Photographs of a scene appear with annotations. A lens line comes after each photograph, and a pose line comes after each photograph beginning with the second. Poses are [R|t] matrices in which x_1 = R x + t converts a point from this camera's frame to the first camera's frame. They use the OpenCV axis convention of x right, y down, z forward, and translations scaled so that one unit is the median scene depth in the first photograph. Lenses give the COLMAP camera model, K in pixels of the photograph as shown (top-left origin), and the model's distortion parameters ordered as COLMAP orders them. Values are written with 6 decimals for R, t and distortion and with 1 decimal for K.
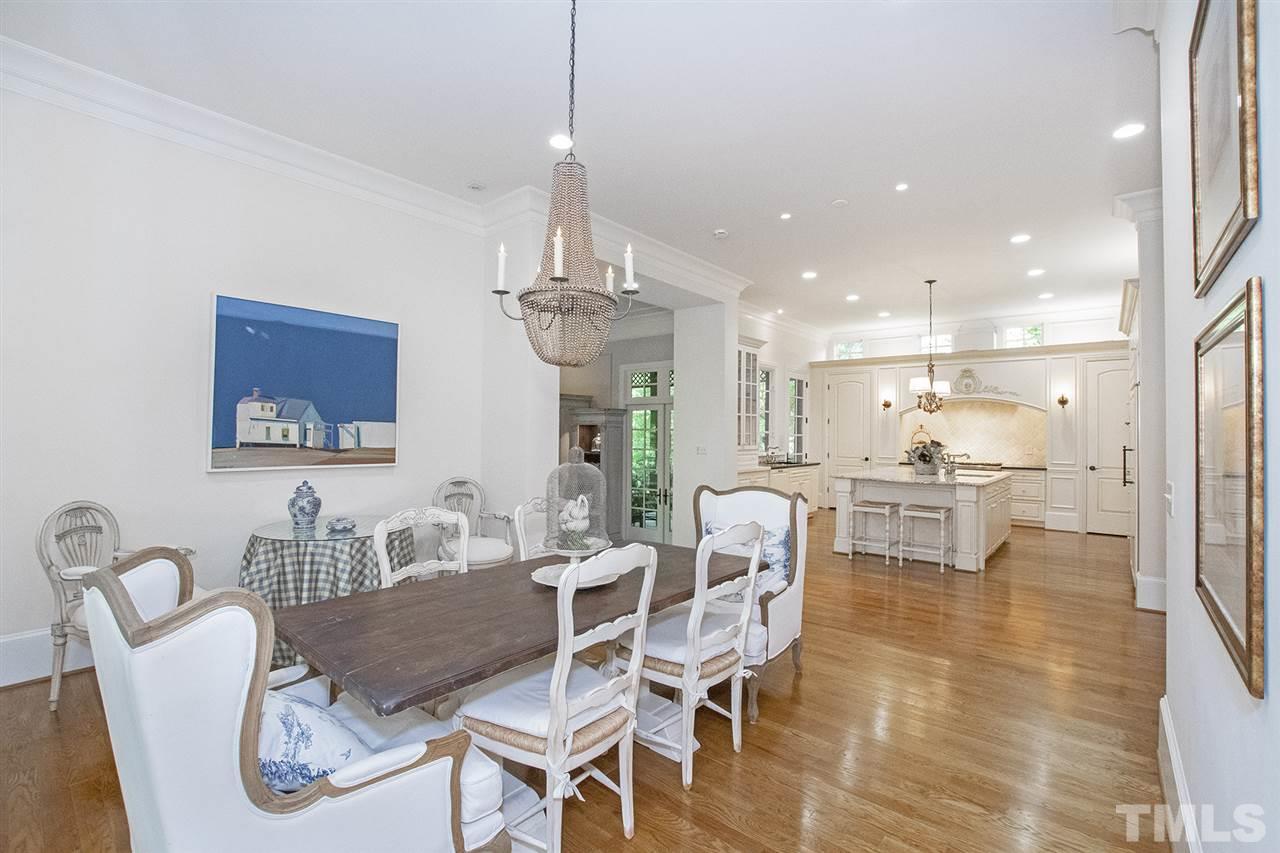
lens RADIAL K [[554.0, 0, 638.4], [0, 554.0, 425.6], [0, 0, 1]] dist [-0.026182, -0.000248]
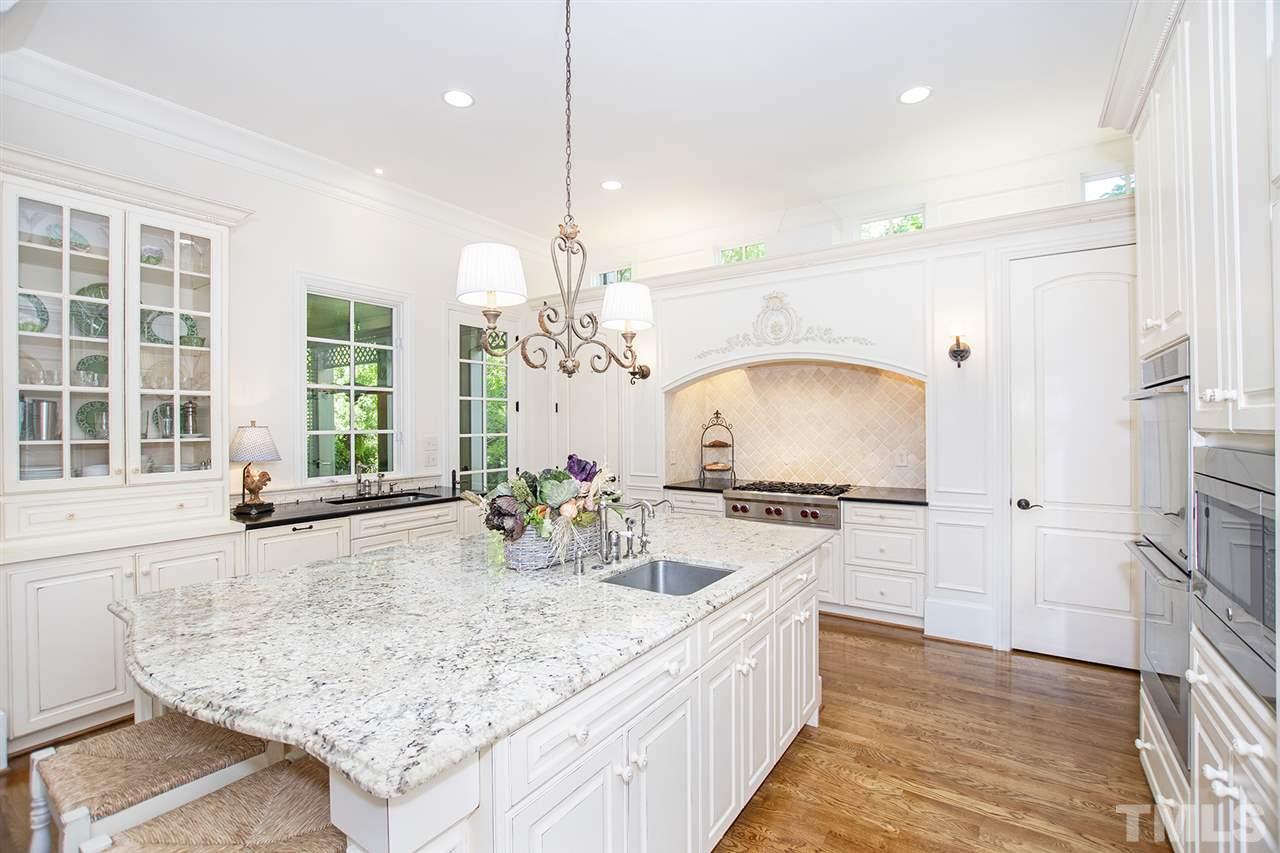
lens RADIAL K [[554.0, 0, 651.0], [0, 554.0, 421.0], [0, 0, 1]] dist [-0.026182, -0.000248]
pose [[0.989767, -0.019147, 0.141399, 0.434321], [0.018370, 0.999808, 0.006796, 0.002971], [-0.141502, -0.004129, 0.989929, 0.551643]]
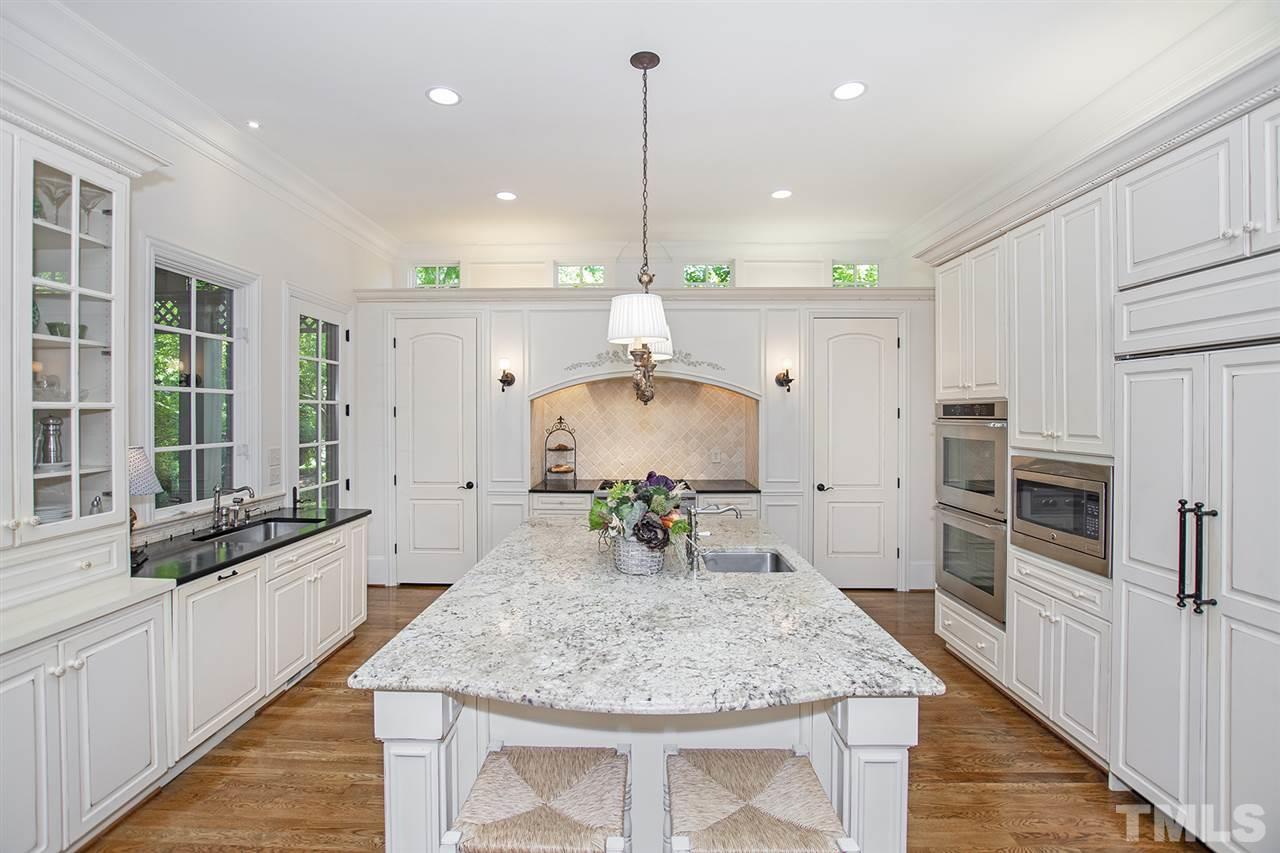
lens RADIAL K [[554.0, 0, 643.1], [0, 554.0, 409.2], [0, 0, 1]] dist [-0.026182, -0.000248]
pose [[0.760095, -0.006608, 0.649779, 0.235400], [0.002732, 0.999972, 0.006974, -0.016215], [-0.649807, -0.003526, 0.760091, 0.586098]]
